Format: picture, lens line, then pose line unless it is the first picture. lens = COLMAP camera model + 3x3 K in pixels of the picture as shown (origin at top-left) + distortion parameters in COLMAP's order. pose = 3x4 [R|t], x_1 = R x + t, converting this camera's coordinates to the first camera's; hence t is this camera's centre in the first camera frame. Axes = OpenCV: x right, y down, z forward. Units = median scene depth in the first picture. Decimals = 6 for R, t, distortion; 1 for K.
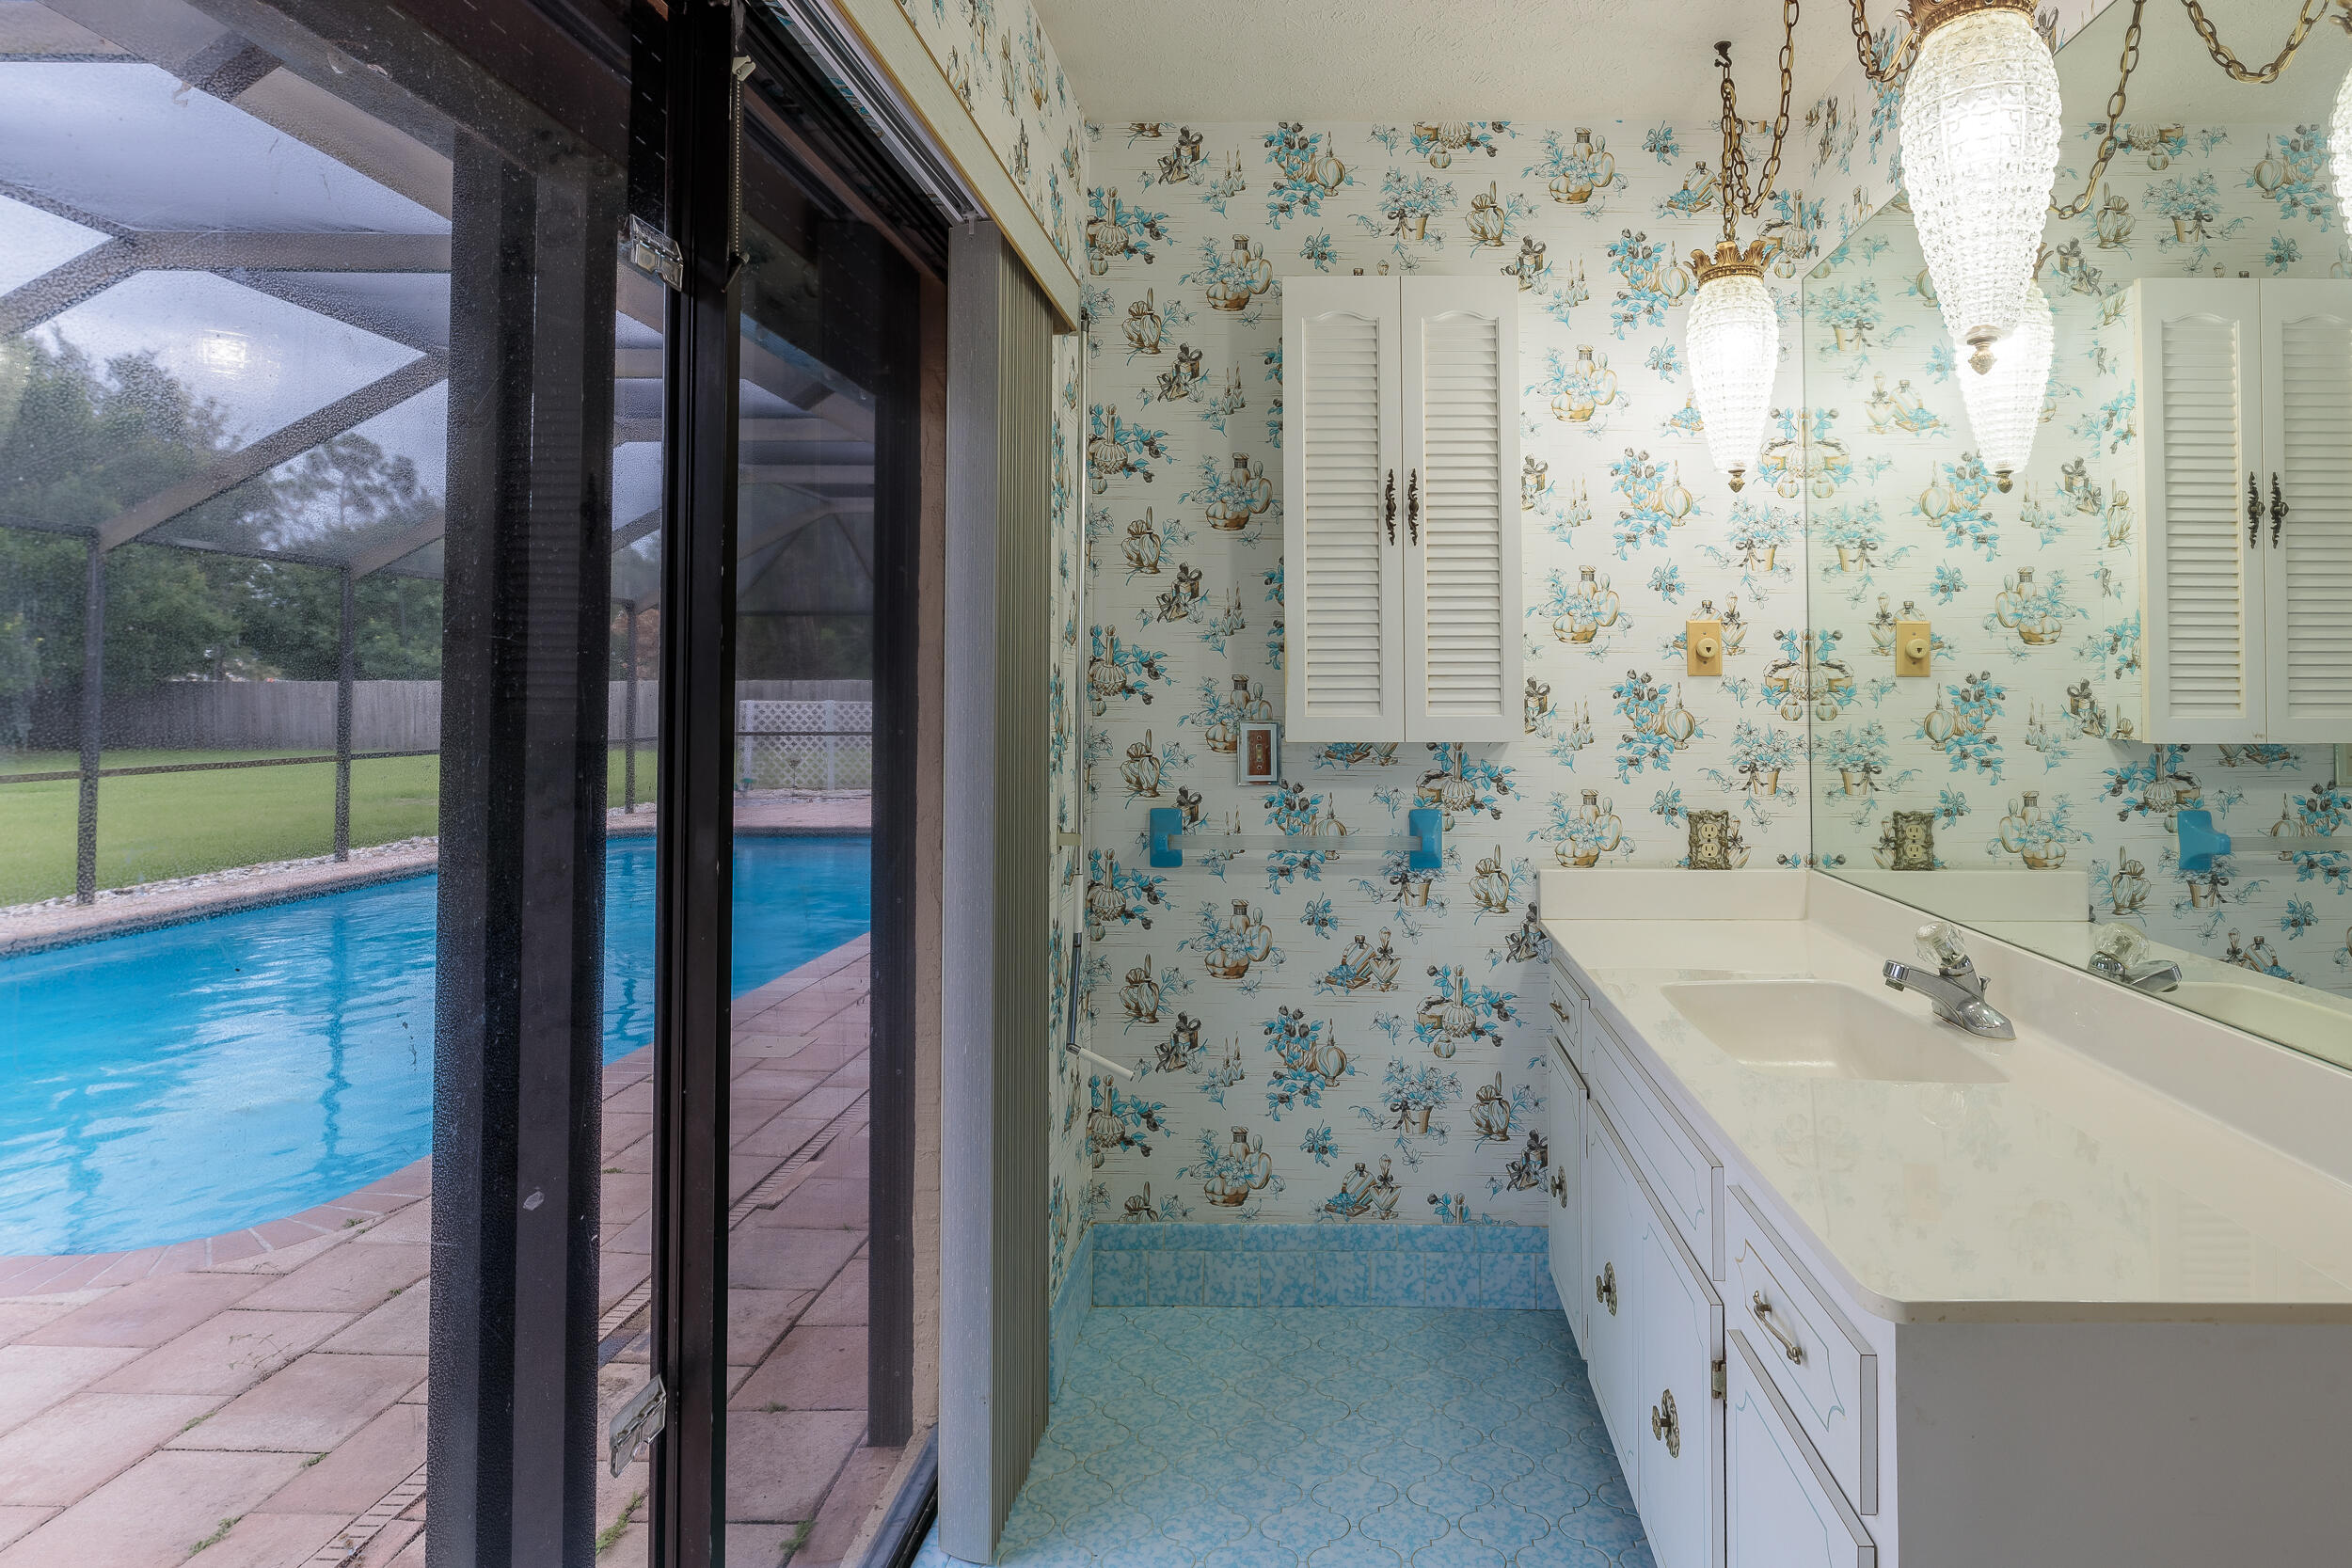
lens RADIAL K [[1208.9, 0, 1285.1], [0, 1208.9, 641.6], [0, 0, 1]] dist [-0.010070, 0.000931]
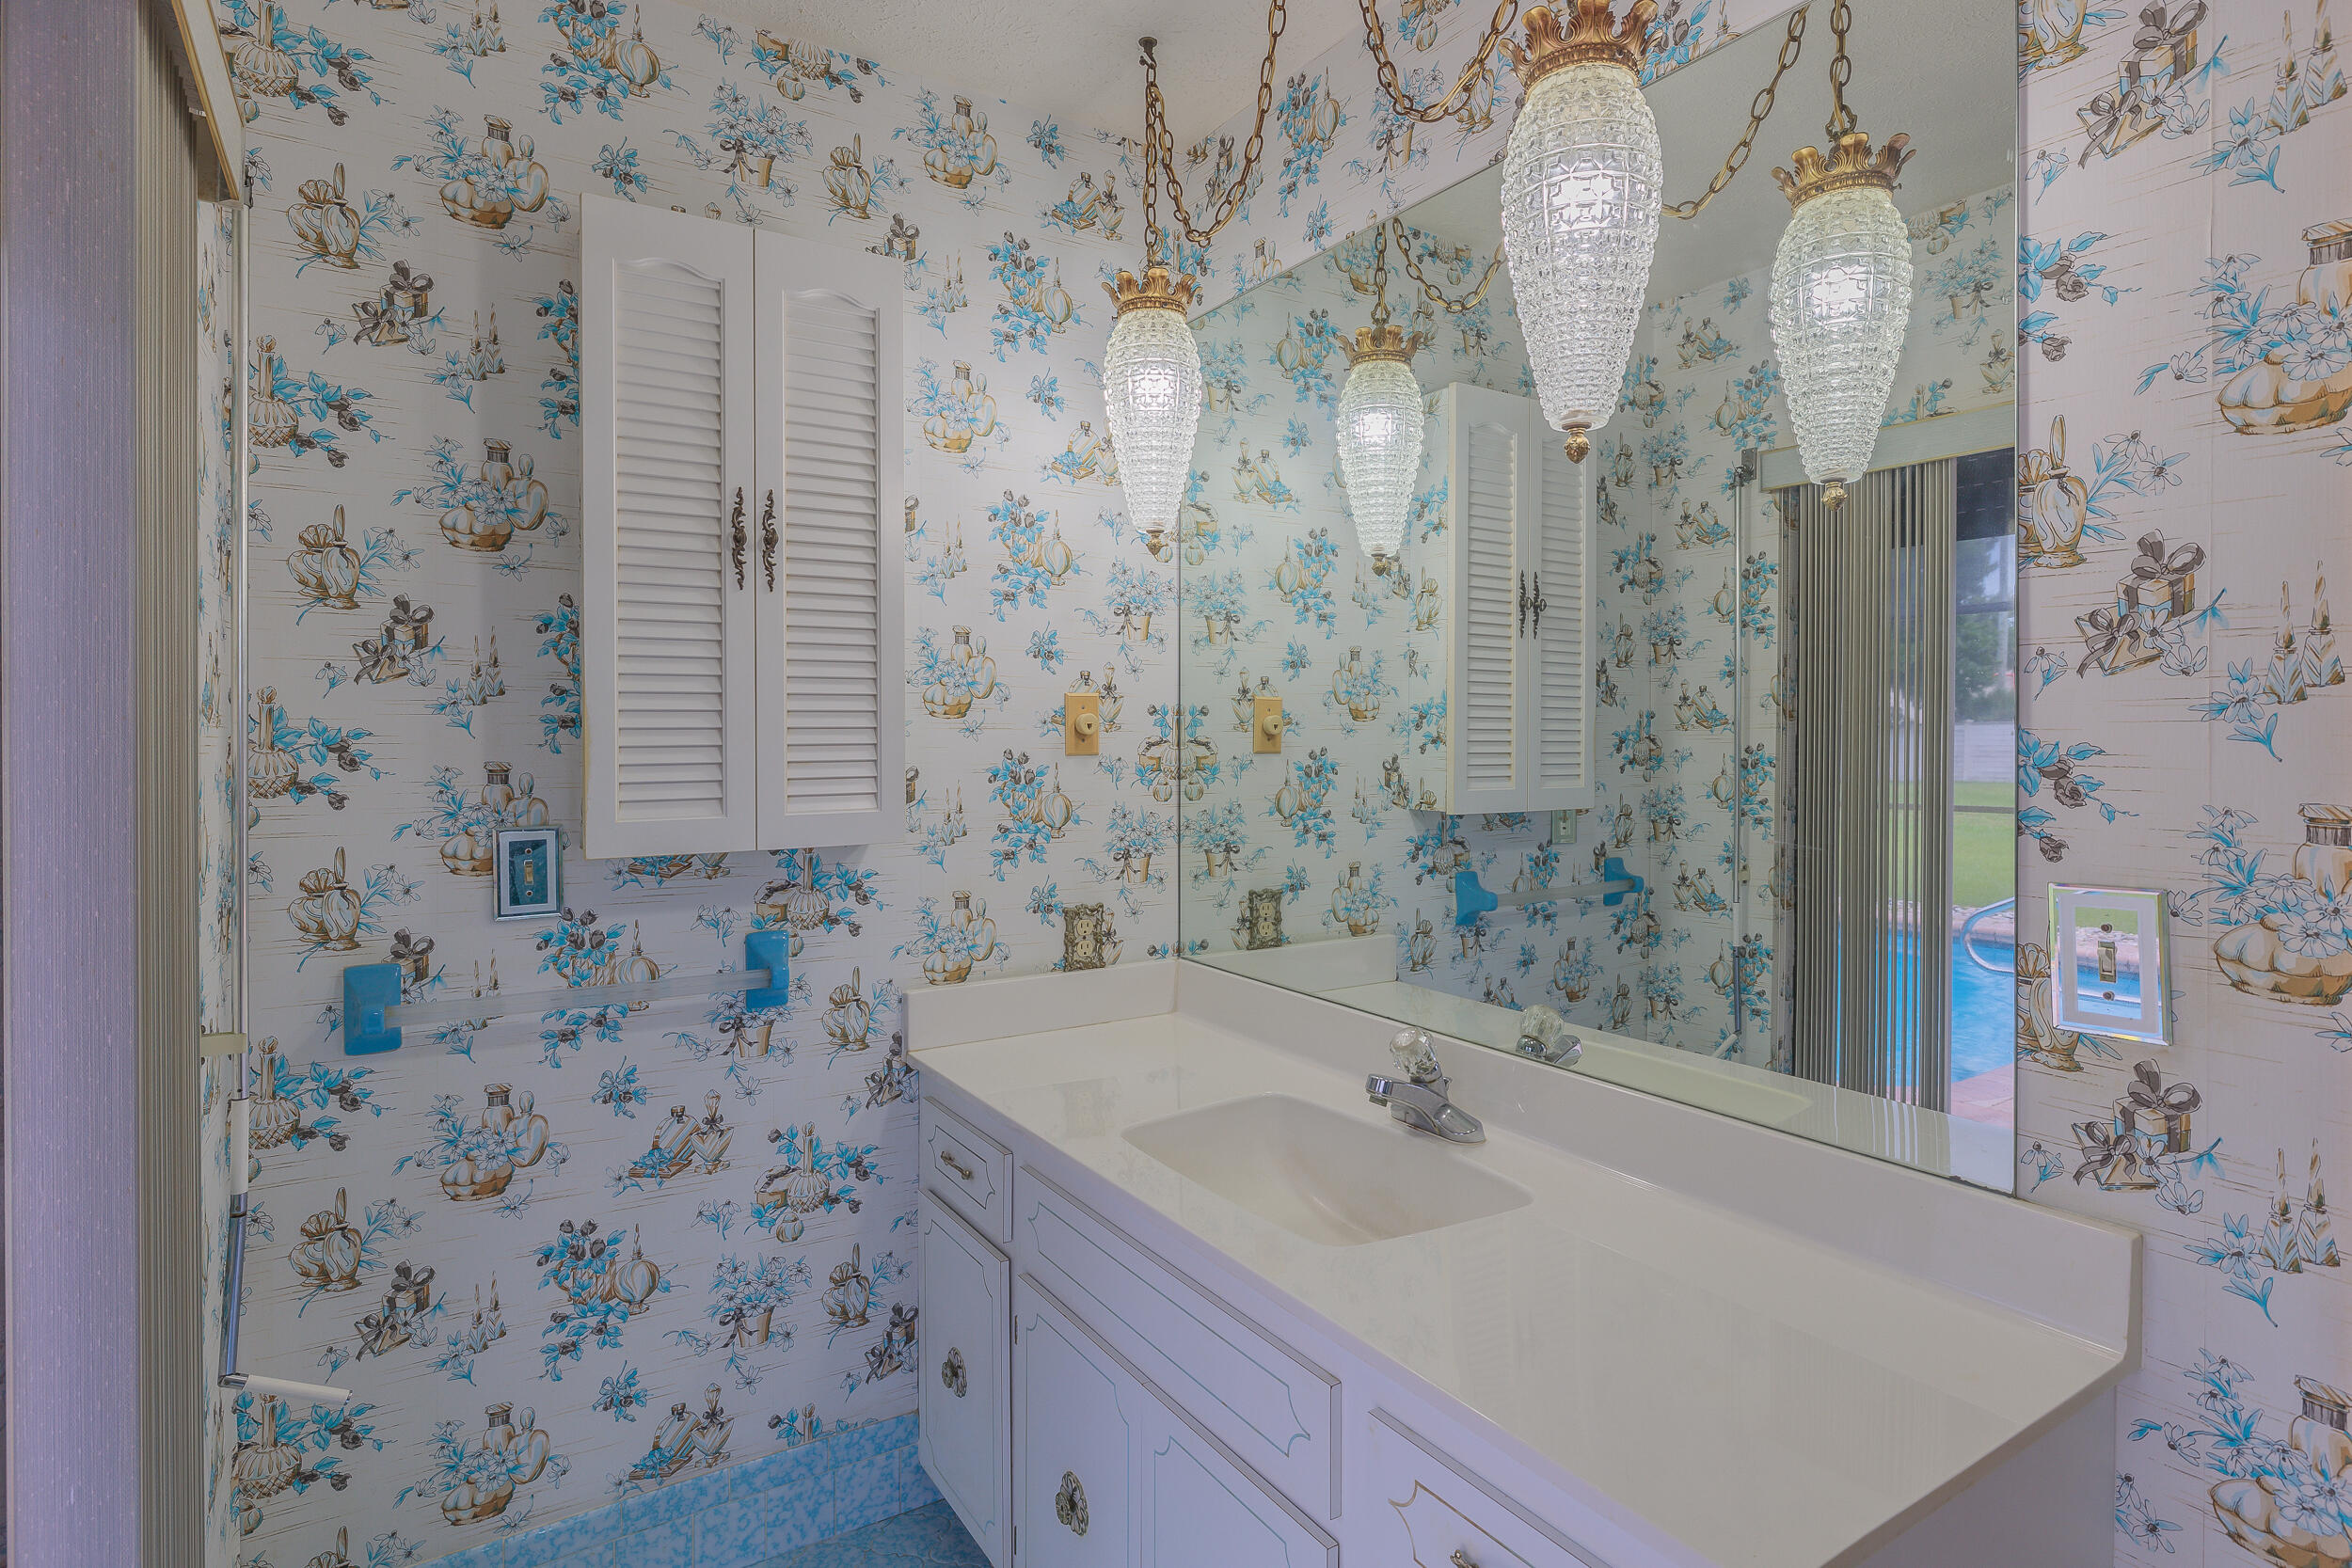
lens RADIAL K [[1235.8, 0, 1138.1], [0, 1235.8, 724.1], [0, 0, 1]] dist [-0.010546, 0.002337]
pose [[0.830855, -0.001116, 0.556487, -0.128177], [-0.020617, 0.999250, 0.032785, -0.025465], [-0.556107, -0.038712, 0.830209, 0.216338]]
